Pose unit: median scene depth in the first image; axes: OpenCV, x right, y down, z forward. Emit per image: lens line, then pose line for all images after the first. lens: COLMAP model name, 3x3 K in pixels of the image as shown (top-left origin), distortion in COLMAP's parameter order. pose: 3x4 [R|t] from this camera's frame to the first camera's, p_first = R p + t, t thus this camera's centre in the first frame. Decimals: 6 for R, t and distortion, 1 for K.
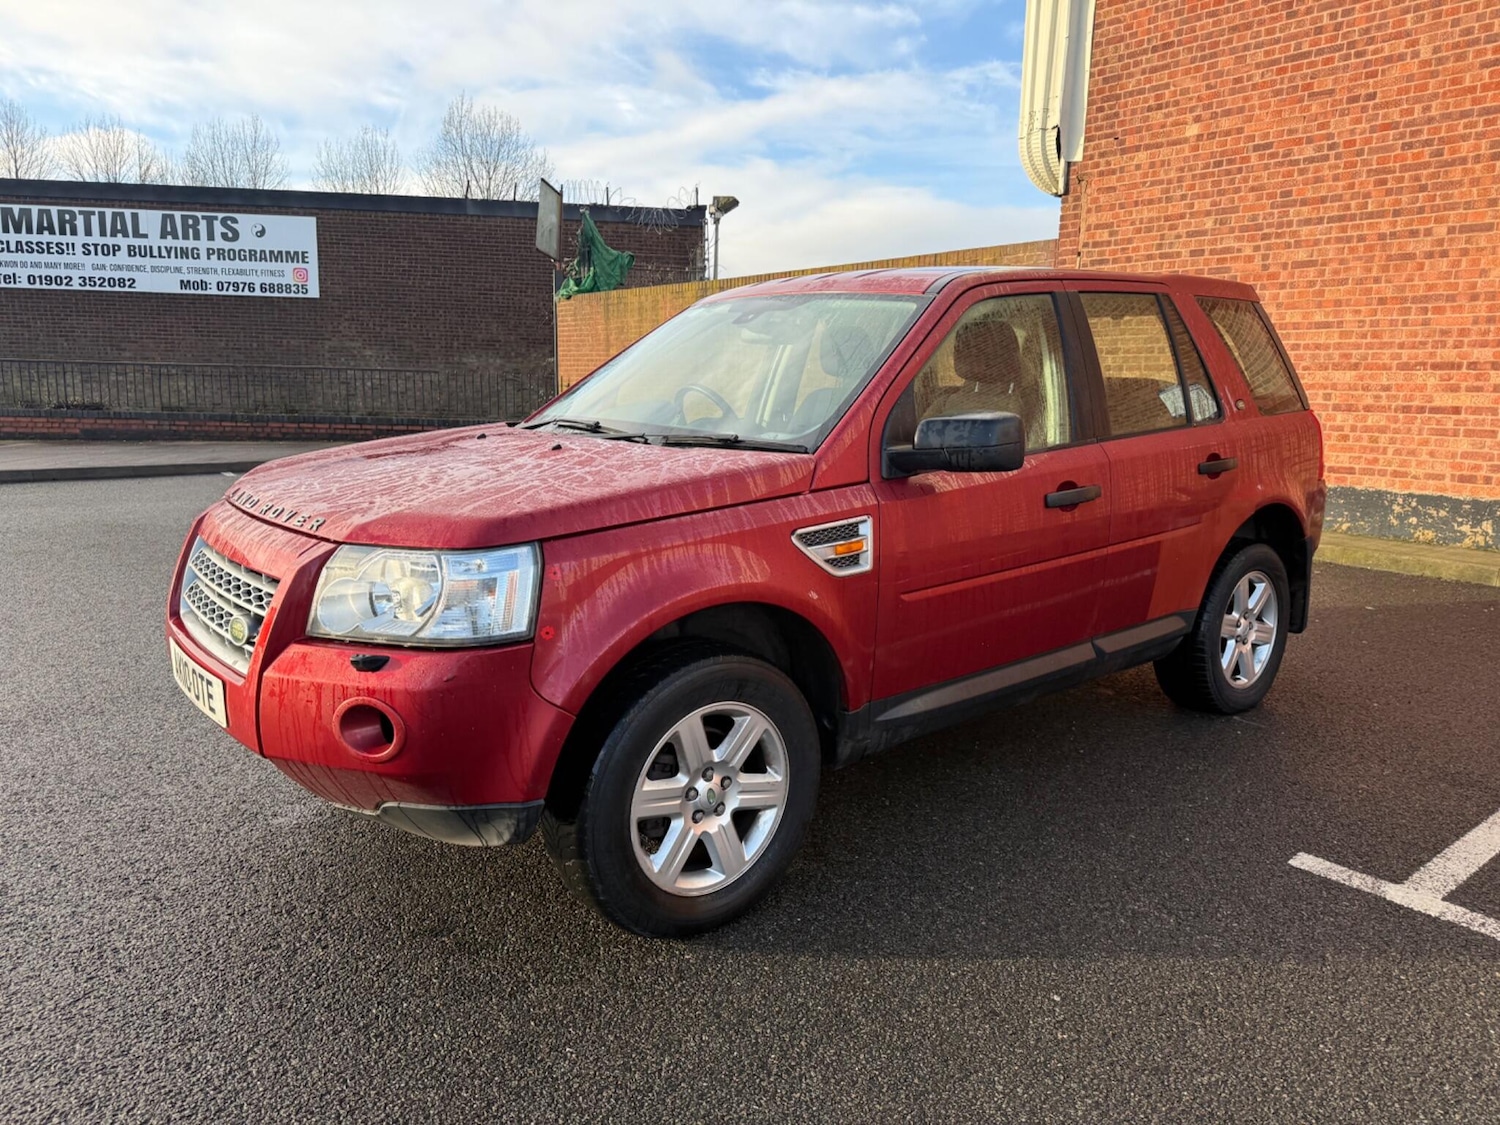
lens RADIAL K [[1062.5, 0, 758.7], [0, 1062.5, 563.8], [0, 0, 1]] dist [0.011257, -0.017239]
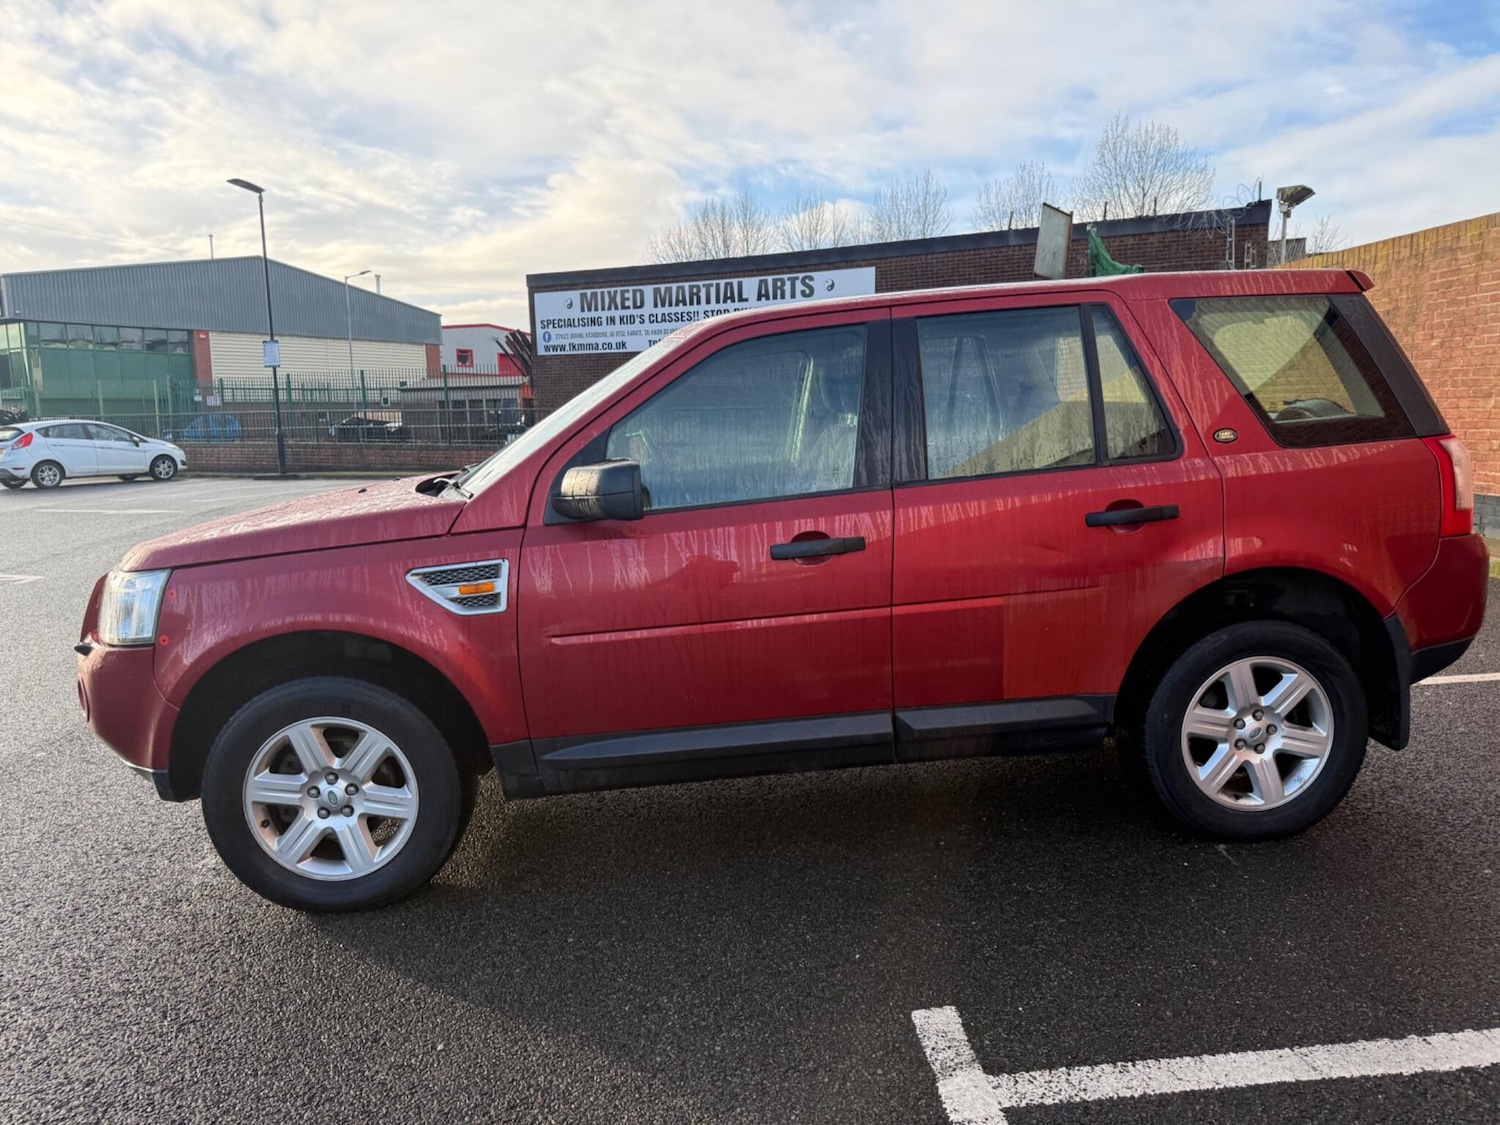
lens RADIAL K [[1050.9, 0, 763.1], [0, 1050.9, 566.4], [0, 0, 1]] dist [0.109379, -0.160529]
pose [[0.823343, 0.046522, -0.565635, 0.310243], [-0.057566, 0.998340, -0.001682, -0.017766], [0.564618, 0.033946, 0.824654, 0.093985]]
